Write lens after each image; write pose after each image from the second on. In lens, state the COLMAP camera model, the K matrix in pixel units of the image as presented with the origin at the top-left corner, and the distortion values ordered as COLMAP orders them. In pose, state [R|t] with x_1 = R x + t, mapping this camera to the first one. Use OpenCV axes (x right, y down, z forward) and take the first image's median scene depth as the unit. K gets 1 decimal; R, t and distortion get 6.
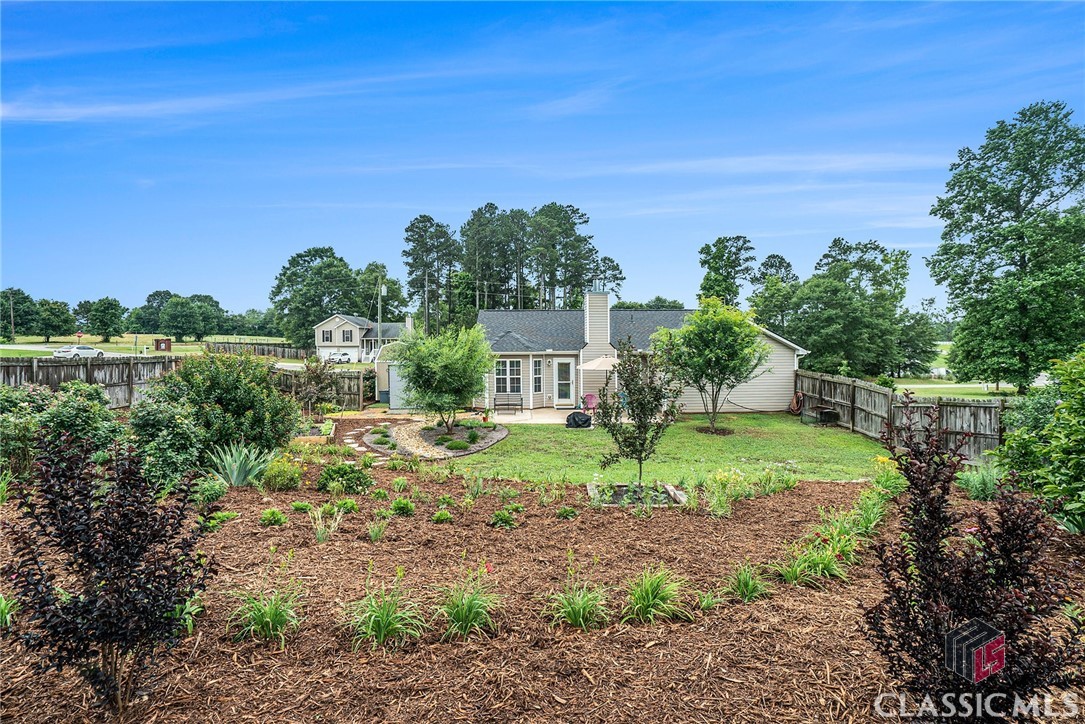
lens RADIAL K [[499.1, 0, 539.8], [0, 499.1, 353.1], [0, 0, 1]] dist [-0.048522, -0.000083]
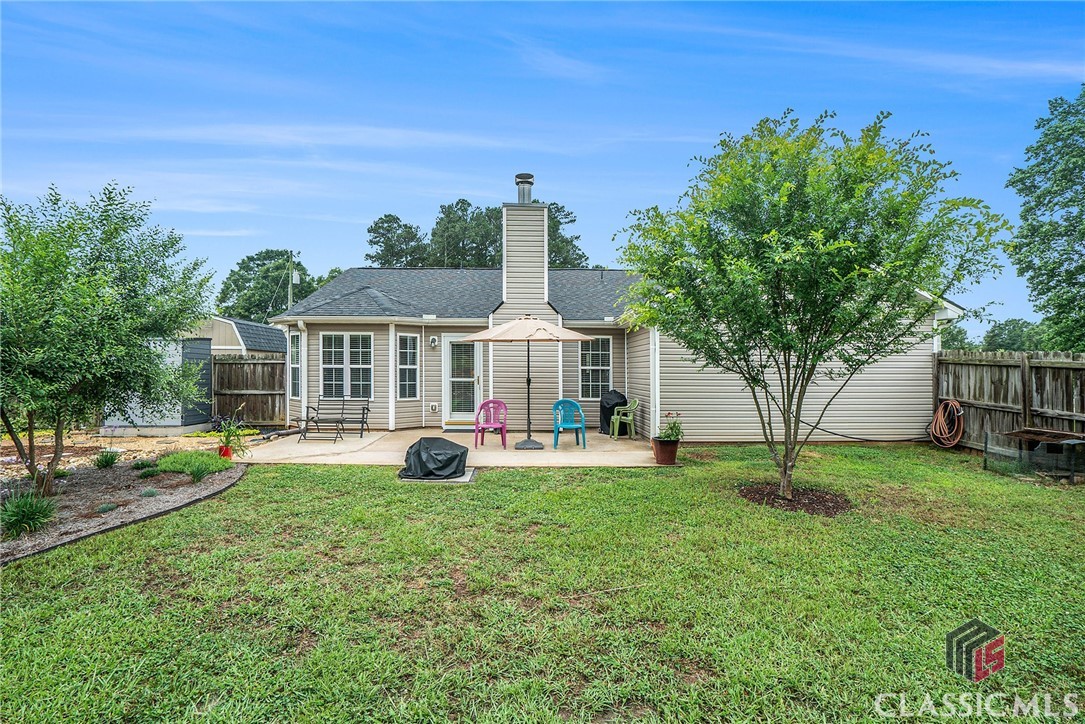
lens RADIAL K [[503.9, 0, 494.0], [0, 503.9, 363.8], [0, 0, 1]] dist [-0.077947, 0.019014]
pose [[0.996529, 0.003210, -0.083186, 0.126209], [-0.005230, 0.999696, -0.024078, 0.053892], [0.083083, 0.024430, 0.996243, 0.475768]]
